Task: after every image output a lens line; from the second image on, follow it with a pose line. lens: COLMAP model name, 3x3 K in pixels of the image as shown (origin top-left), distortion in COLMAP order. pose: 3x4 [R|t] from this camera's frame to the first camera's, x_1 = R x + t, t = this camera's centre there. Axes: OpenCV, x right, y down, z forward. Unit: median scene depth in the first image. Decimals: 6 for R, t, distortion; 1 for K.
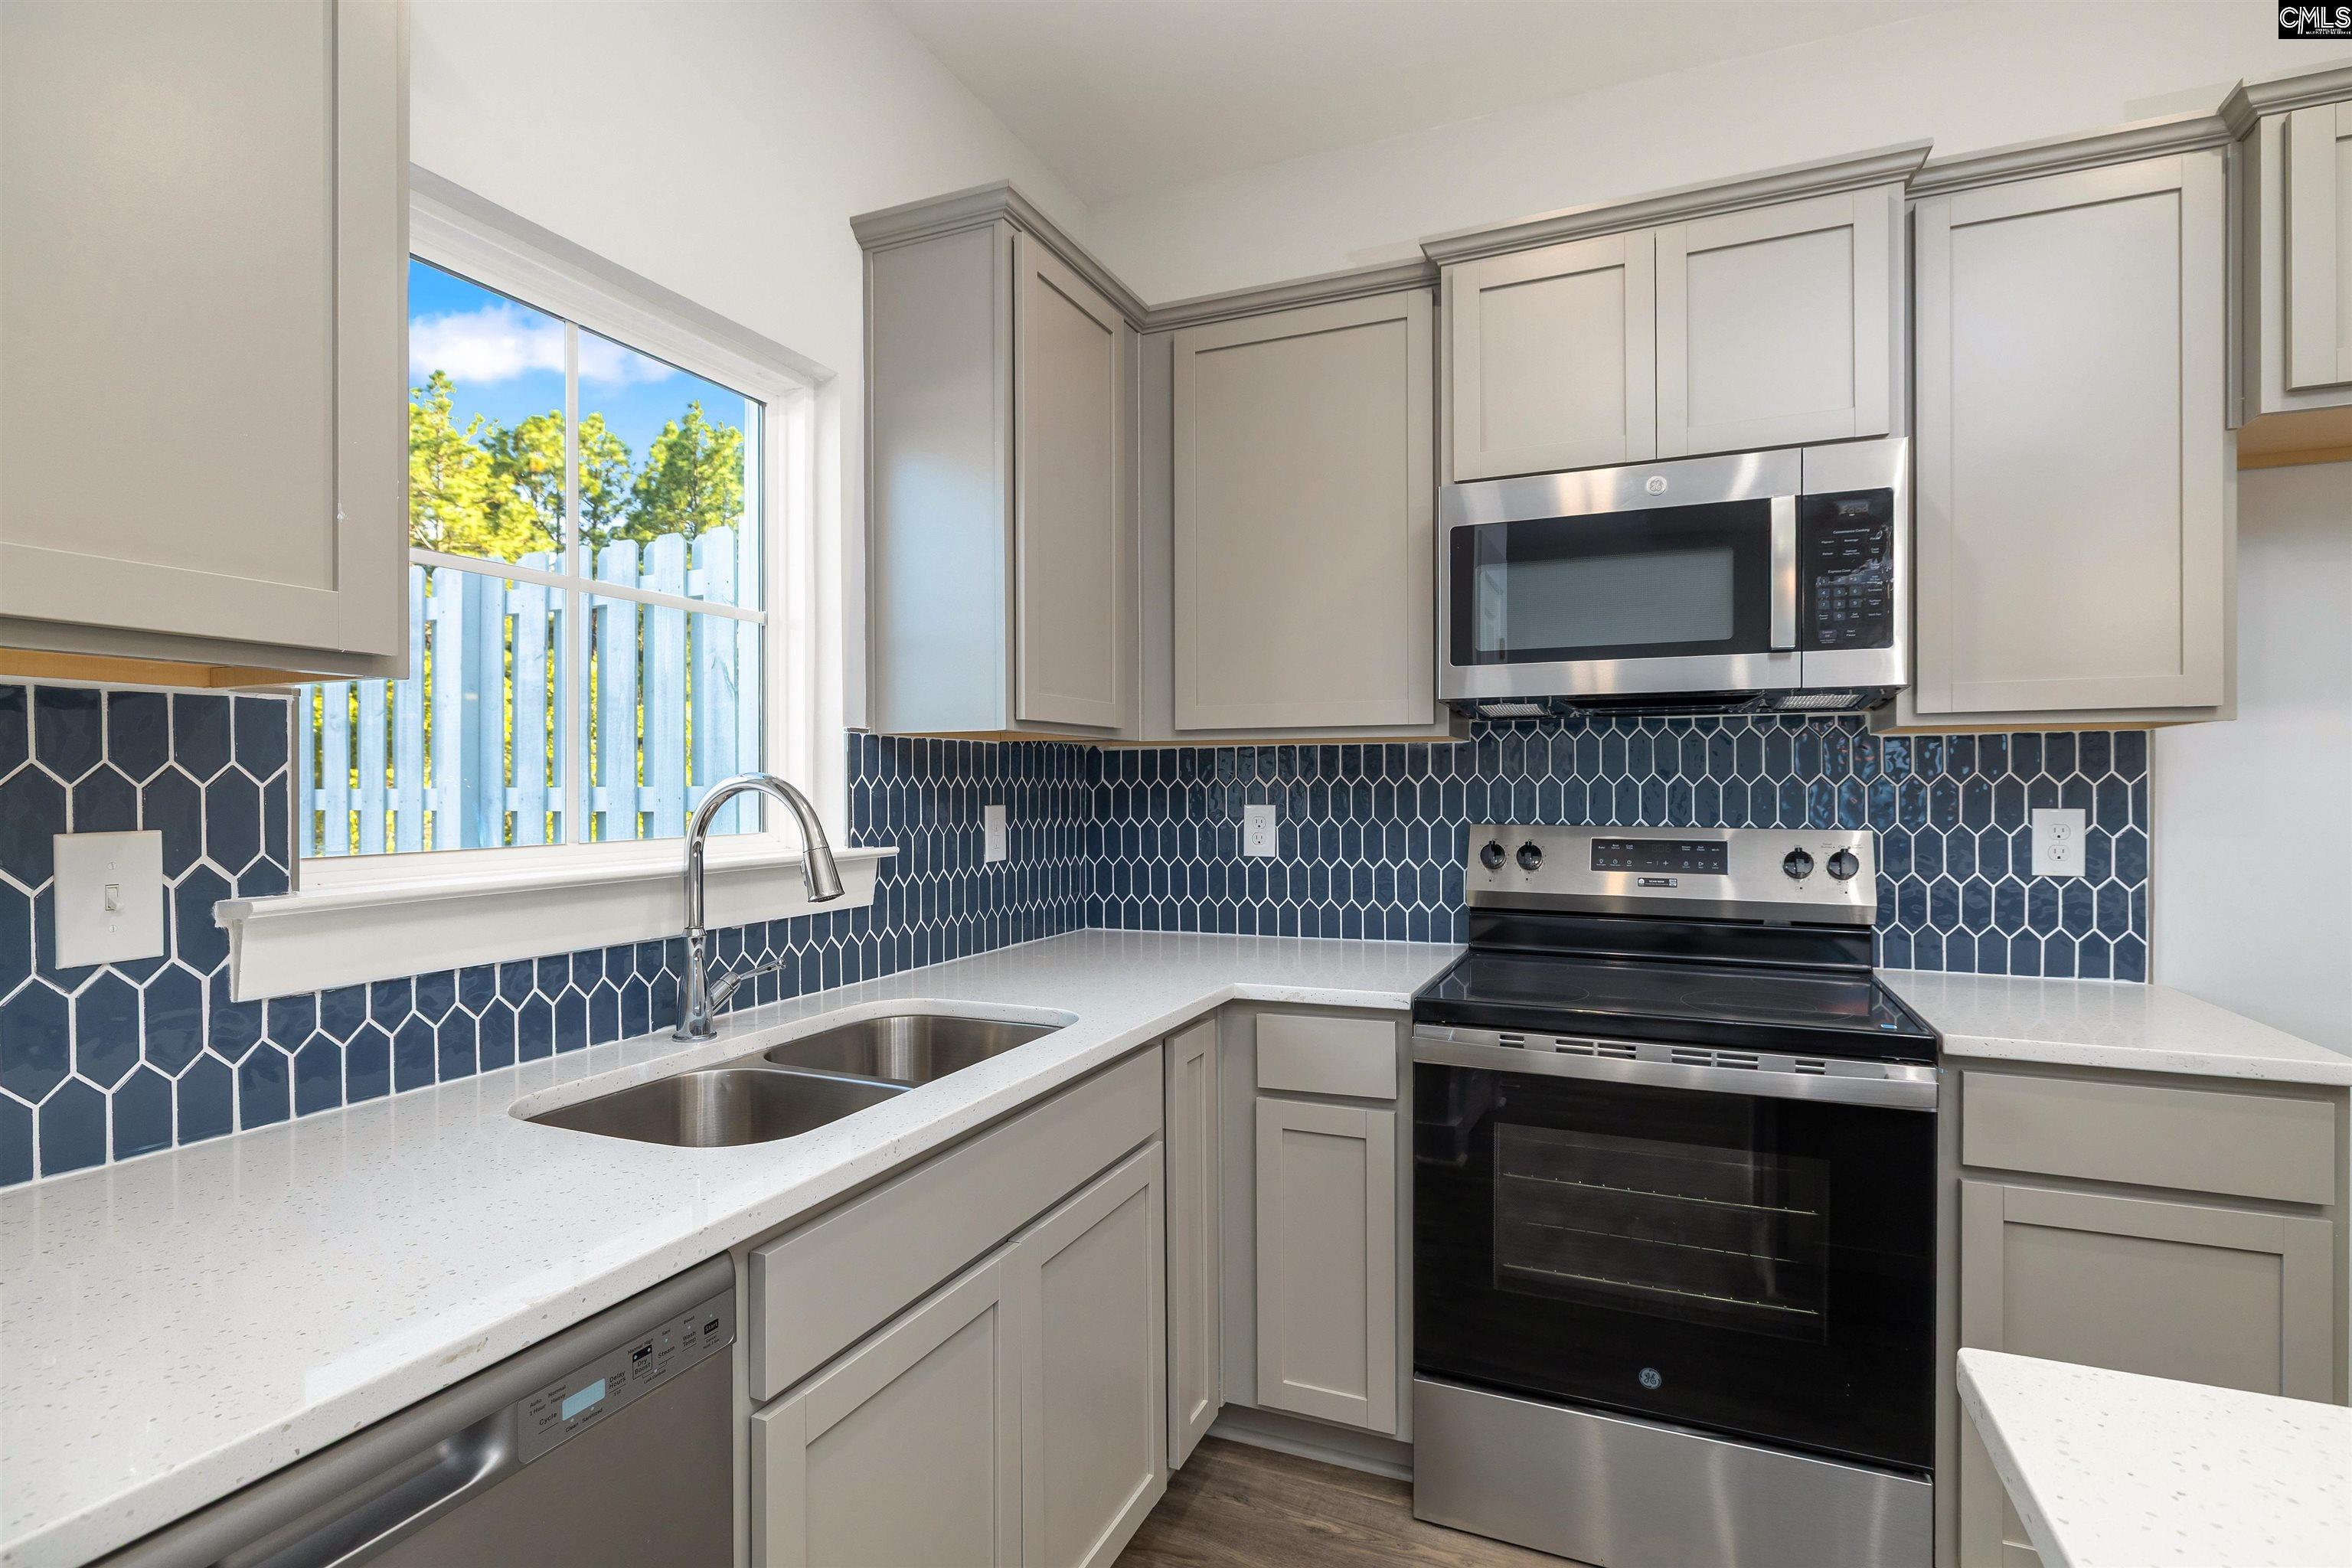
lens RADIAL K [[1132.6, 0, 1197.9], [0, 1132.6, 792.1], [0, 0, 1]] dist [-0.013375, 0.004088]
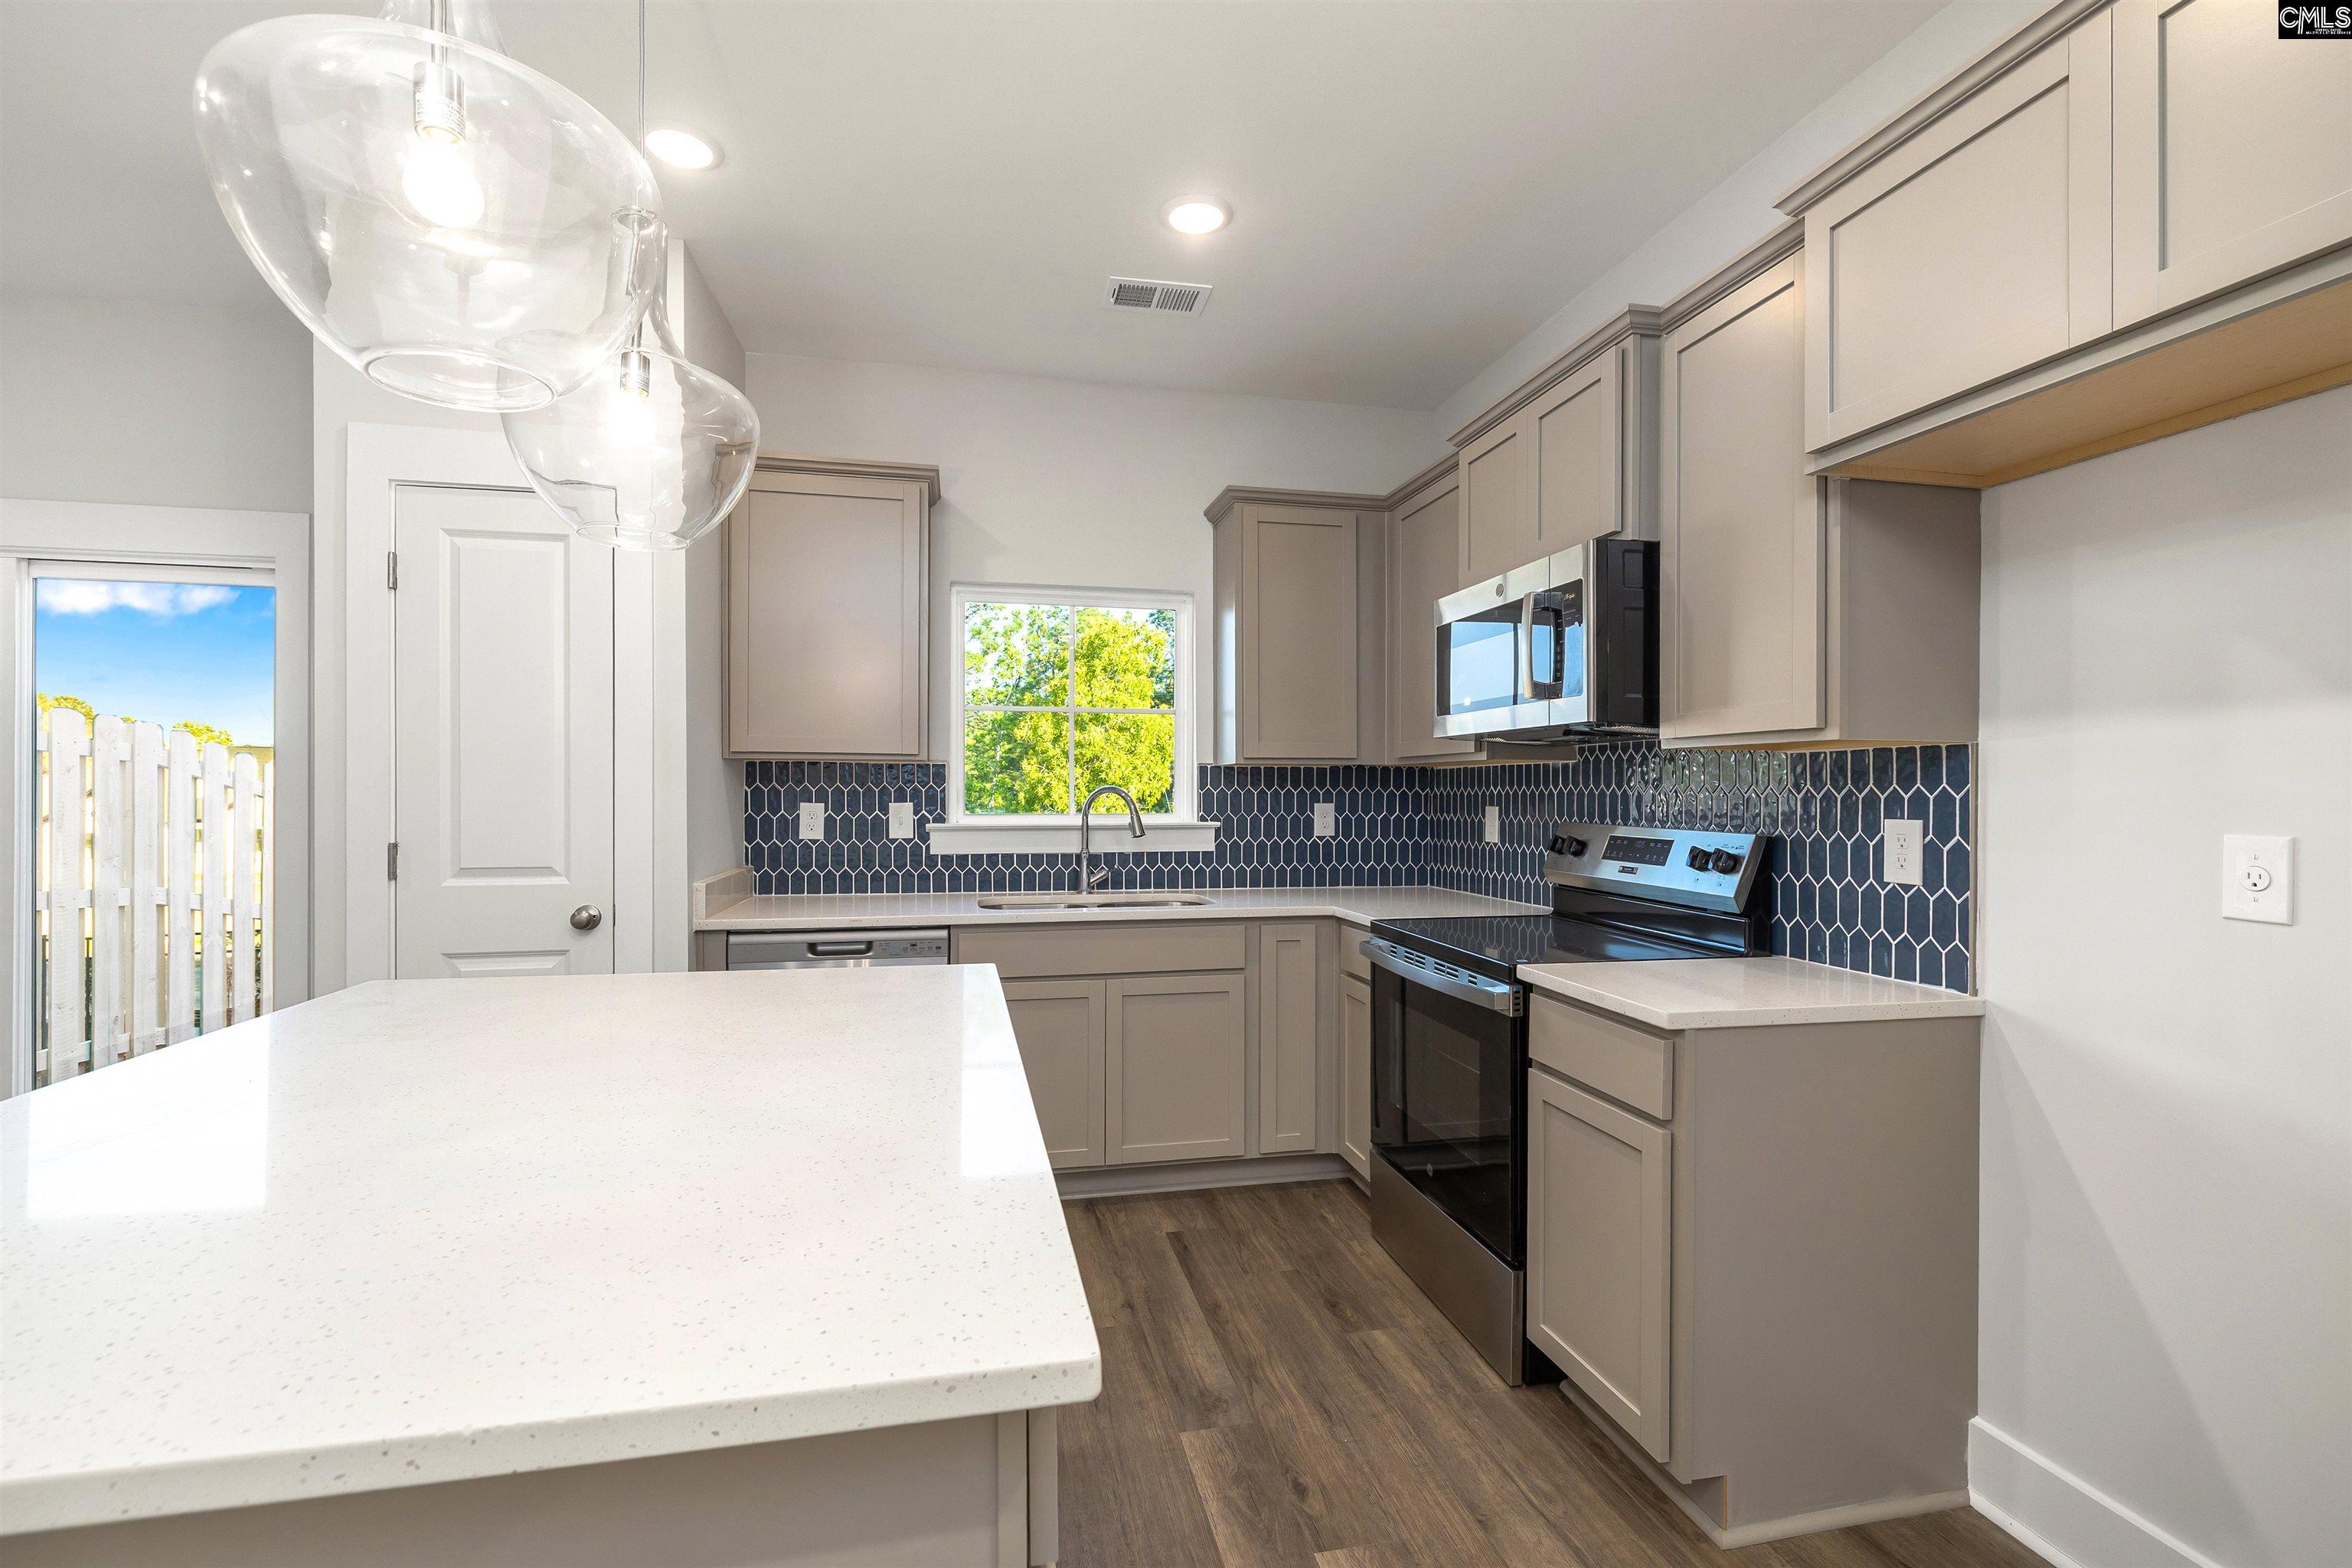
lens RADIAL K [[1002.5, 0, 1164.3], [0, 1002.5, 784.9], [0, 0, 1]] dist [-0.004662, 0.001387]
pose [[0.580825, 0.000691, -0.814028, 1.140612], [-0.009200, 0.999941, -0.005715, -0.006054], [0.813977, 0.010809, 0.580797, -0.104216]]
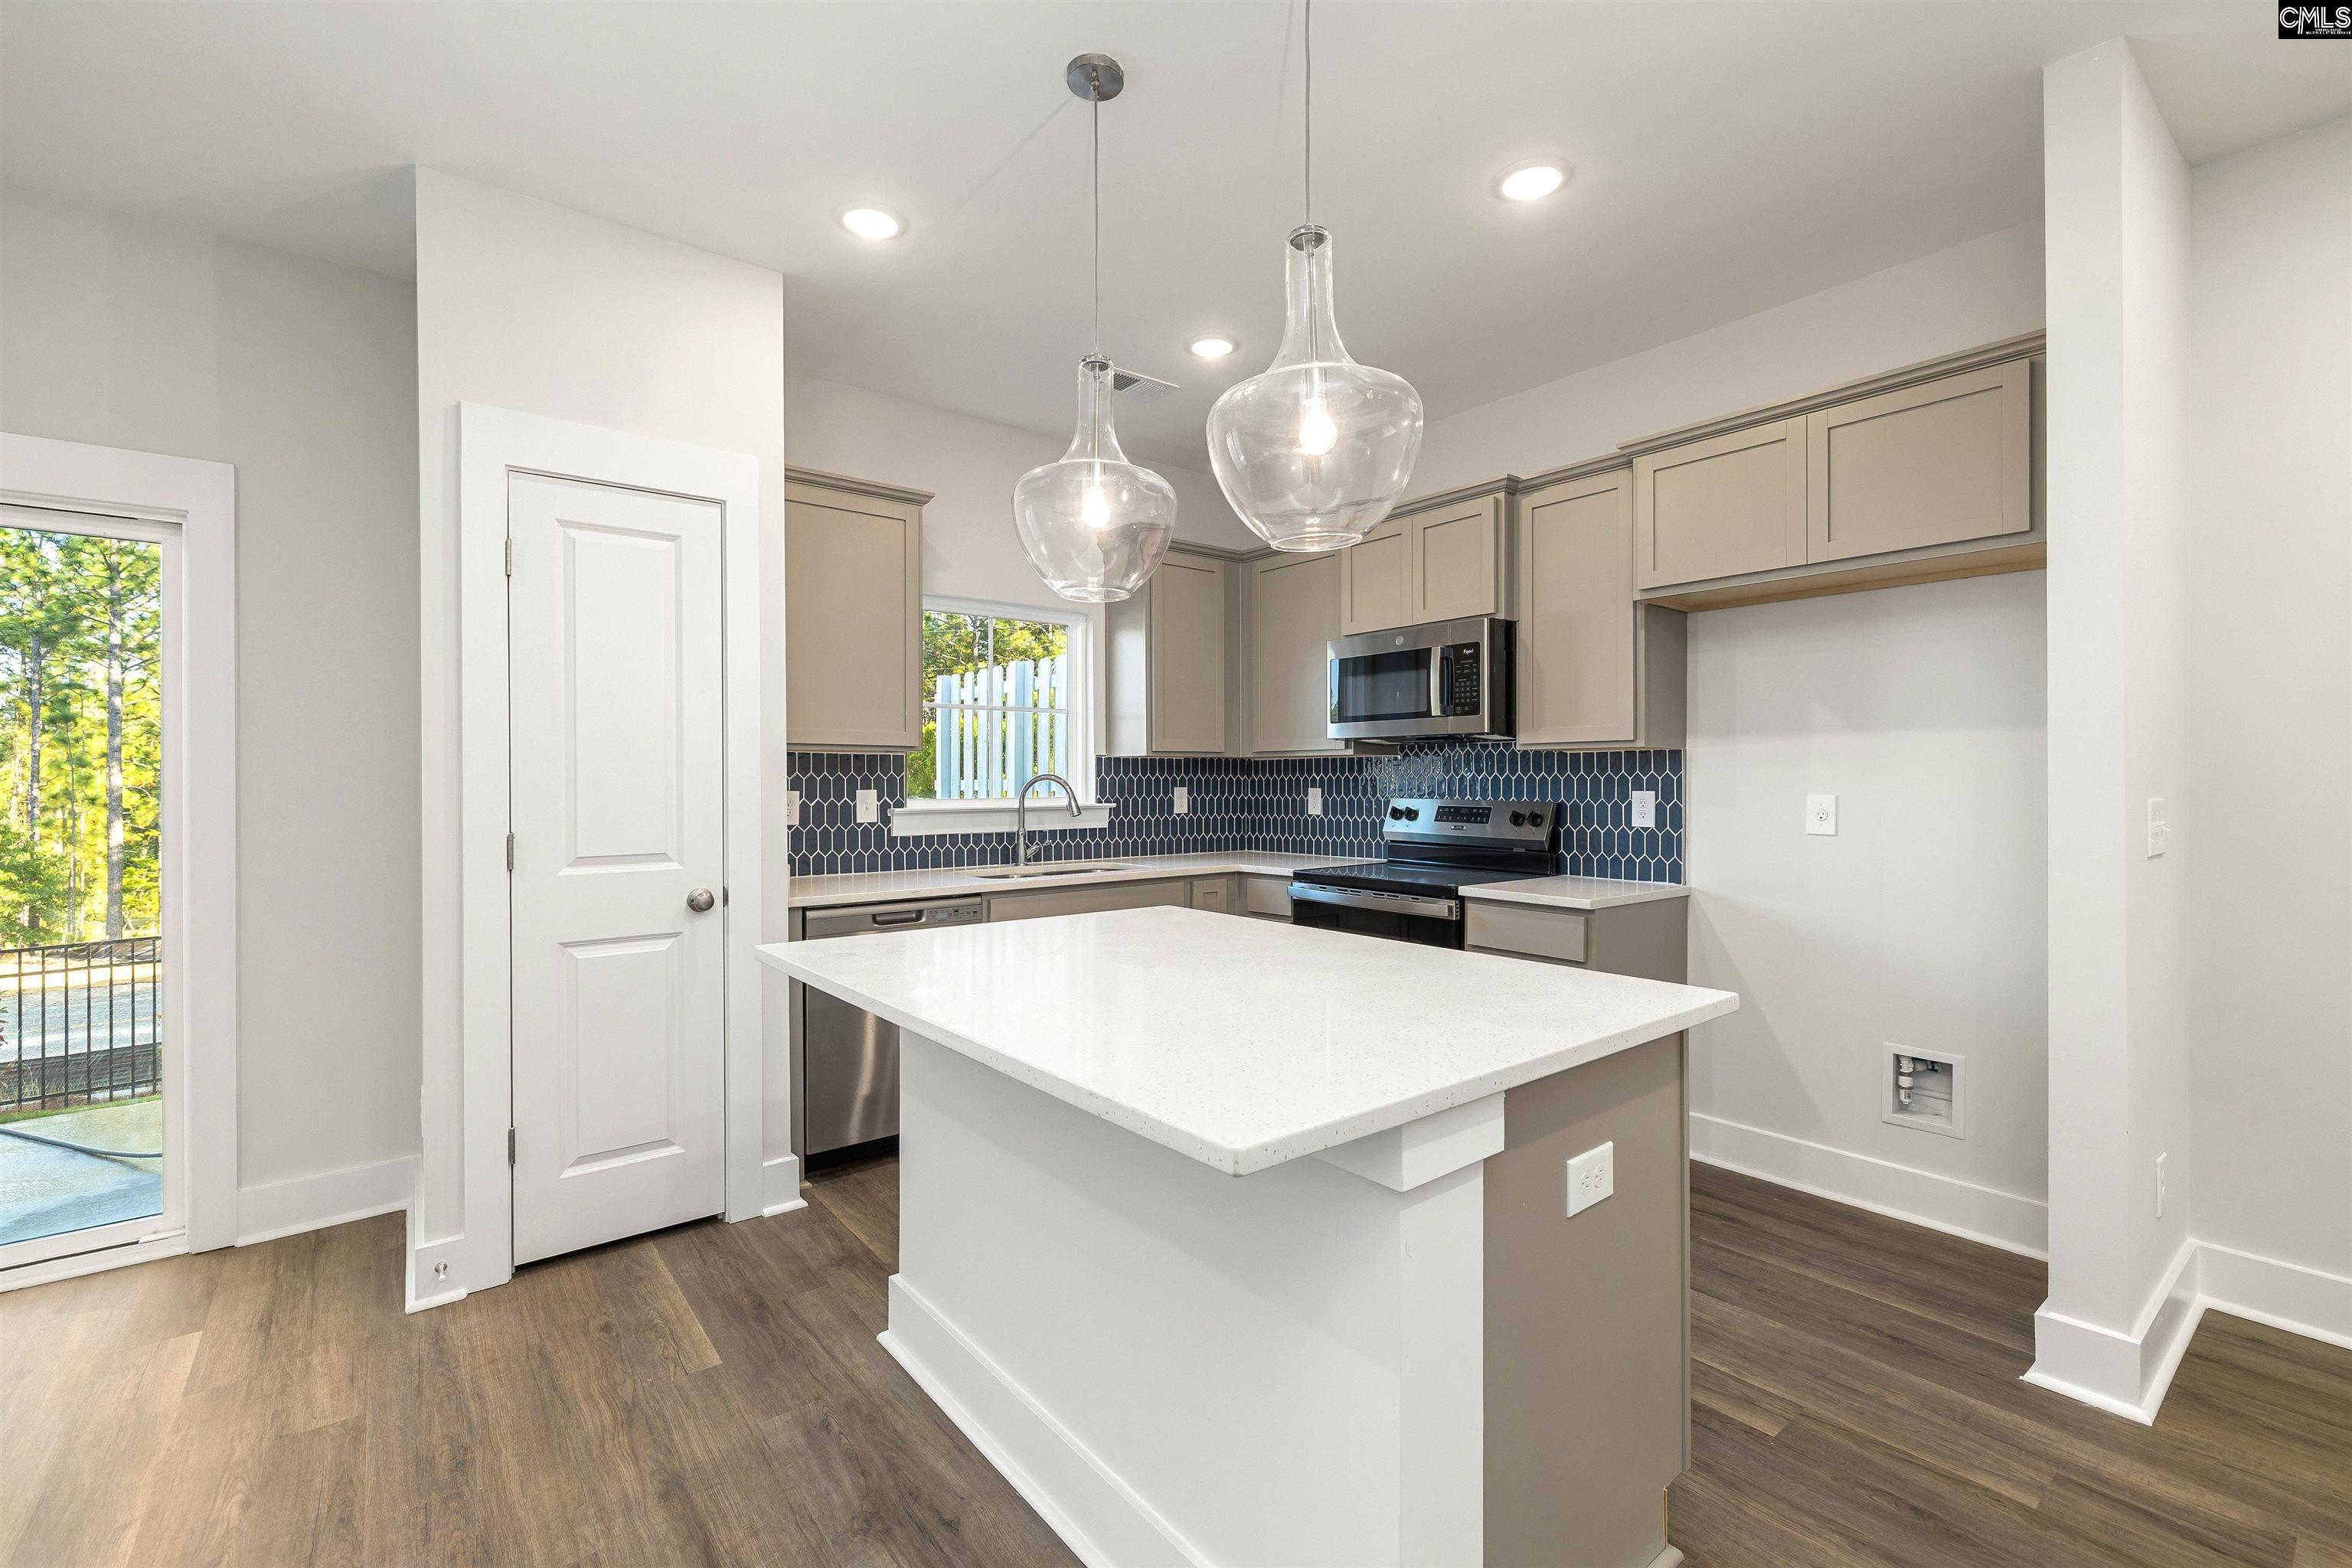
lens RADIAL K [[1002.5, 0, 1168.2], [0, 1002.5, 776.1], [0, 0, 1]] dist [-0.004662, 0.001387]
pose [[0.880921, 0.000113, -0.473264, 0.869630], [-0.003006, 0.999981, -0.005358, 0.001190], [0.473254, 0.006143, 0.880904, -0.854930]]
